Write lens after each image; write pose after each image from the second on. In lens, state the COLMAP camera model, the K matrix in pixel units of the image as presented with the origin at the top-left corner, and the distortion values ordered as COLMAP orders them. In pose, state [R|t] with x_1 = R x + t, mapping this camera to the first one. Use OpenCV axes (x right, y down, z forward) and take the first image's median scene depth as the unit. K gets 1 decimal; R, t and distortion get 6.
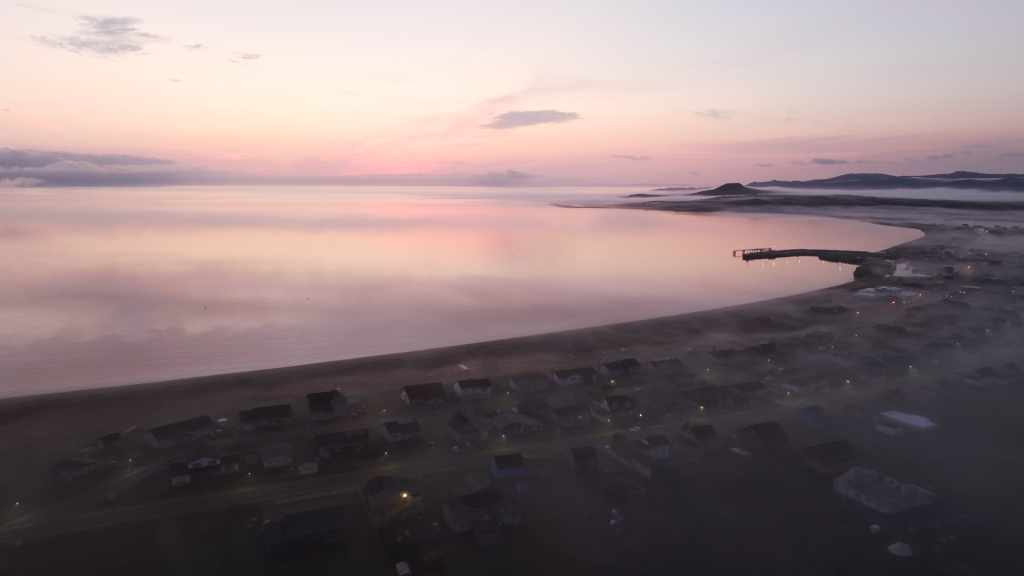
lens RADIAL K [[888.0, 0, 512.0], [0, 888.0, 288.0], [0, 0, 1]] dist [-0.003350, -0.001119]
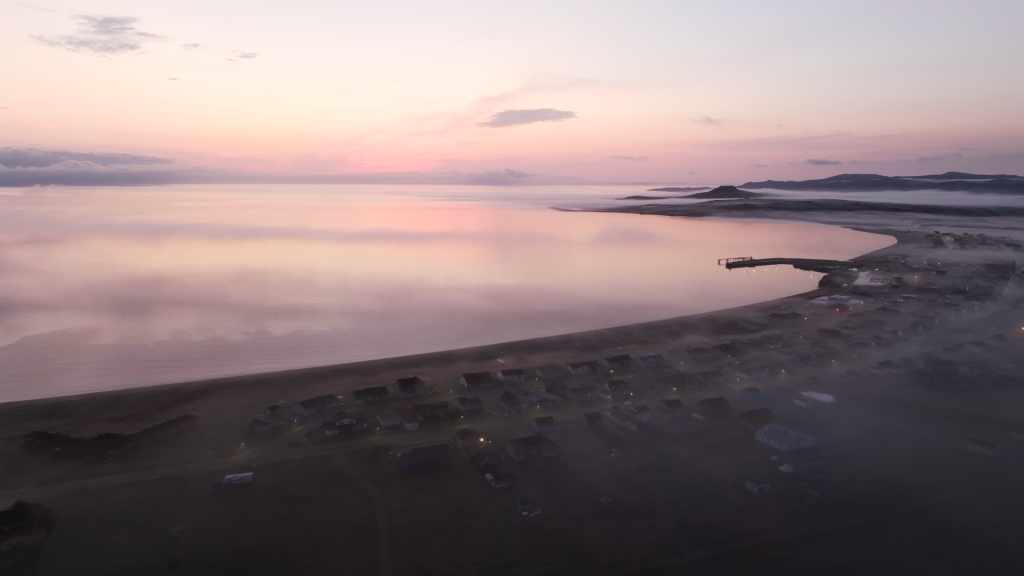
lens RADIAL K [[888.0, 0, 512.0], [0, 888.0, 288.0], [0, 0, 1]] dist [-0.003350, -0.001119]
pose [[0.999995, -0.000394, 0.003127, -0.020564], [0.000387, 0.999998, 0.002164, -0.011927], [-0.003128, -0.002162, 0.999993, -0.169505]]
